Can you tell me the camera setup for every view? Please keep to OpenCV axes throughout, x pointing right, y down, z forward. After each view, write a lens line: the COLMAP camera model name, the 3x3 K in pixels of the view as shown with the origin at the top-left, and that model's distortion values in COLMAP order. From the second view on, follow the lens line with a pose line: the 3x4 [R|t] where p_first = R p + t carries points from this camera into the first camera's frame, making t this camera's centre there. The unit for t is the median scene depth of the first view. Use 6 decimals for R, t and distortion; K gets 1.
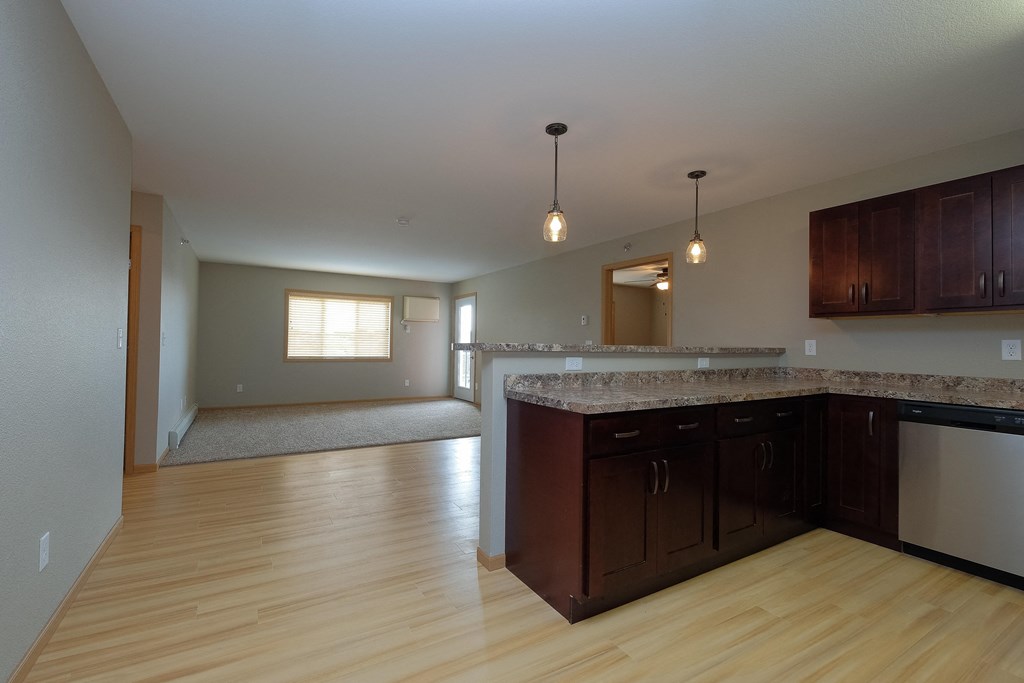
lens RADIAL K [[449.6, 0, 515.5], [0, 449.6, 341.3], [0, 0, 1]] dist [-0.016546, 0.000201]
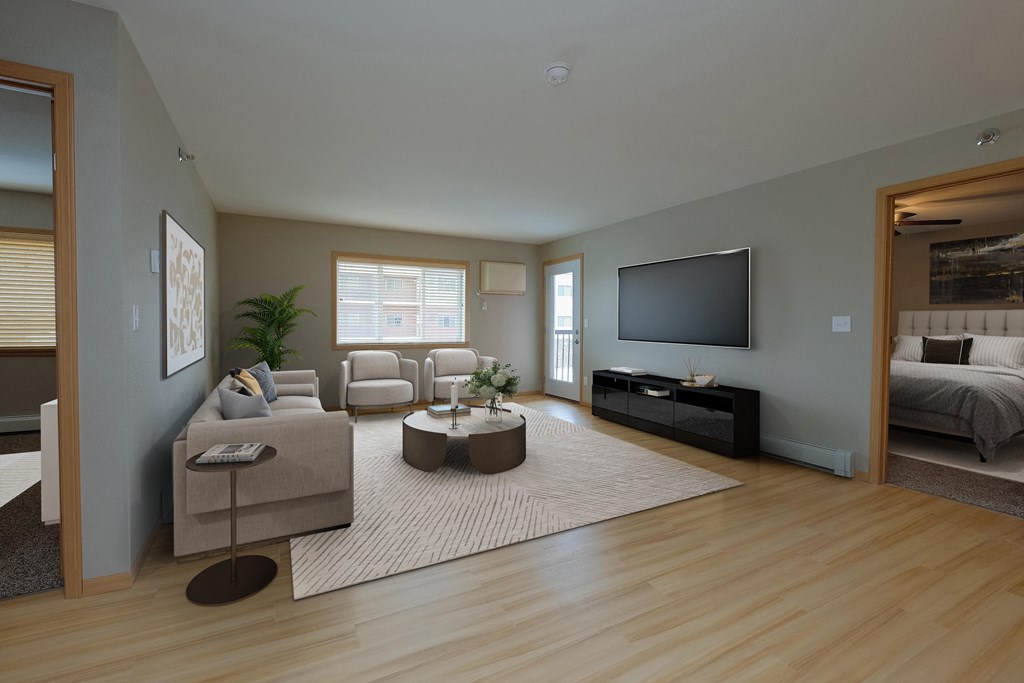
lens RADIAL K [[449.6, 0, 507.6], [0, 449.6, 338.9], [0, 0, 1]] dist [-0.016546, 0.000201]
pose [[0.997873, -0.005141, -0.064987, -0.158673], [0.007834, 0.999118, 0.041248, -0.000396], [0.064718, -0.041670, 0.997033, 0.244751]]
